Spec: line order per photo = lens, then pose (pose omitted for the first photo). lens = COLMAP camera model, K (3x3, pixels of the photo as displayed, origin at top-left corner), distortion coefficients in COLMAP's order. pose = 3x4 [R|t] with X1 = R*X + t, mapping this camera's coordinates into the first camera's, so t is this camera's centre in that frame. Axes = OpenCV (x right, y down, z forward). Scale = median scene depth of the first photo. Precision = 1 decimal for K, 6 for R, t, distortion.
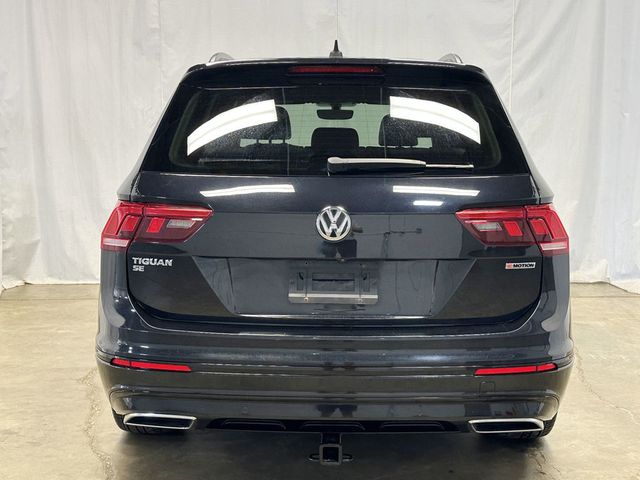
lens RADIAL K [[826.4, 0, 320.0], [0, 826.4, 240.0], [0, 0, 1]] dist [0.260865, -0.587890]
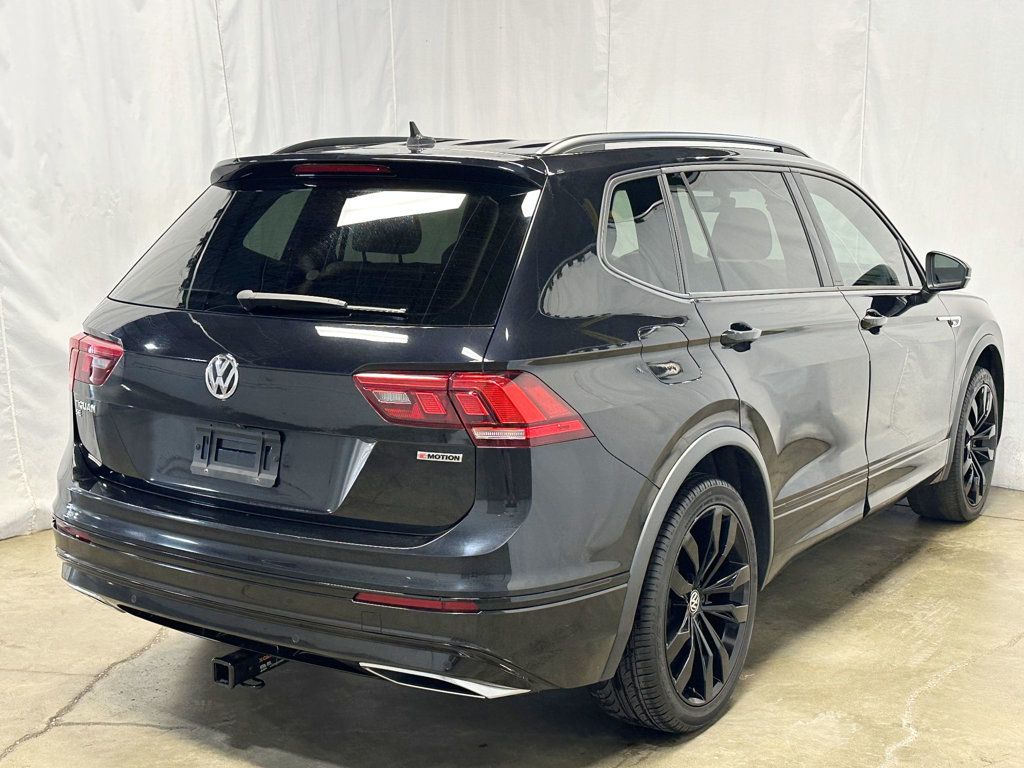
lens RADIAL K [[1322.3, 0, 512.0], [0, 1322.3, 384.0], [0, 0, 1]] dist [0.260865, -0.587890]
pose [[0.840836, 0.077539, -0.535708, 0.878581], [-0.069661, 0.996958, 0.034962, -0.072986], [0.536789, 0.007921, 0.843679, 0.095088]]
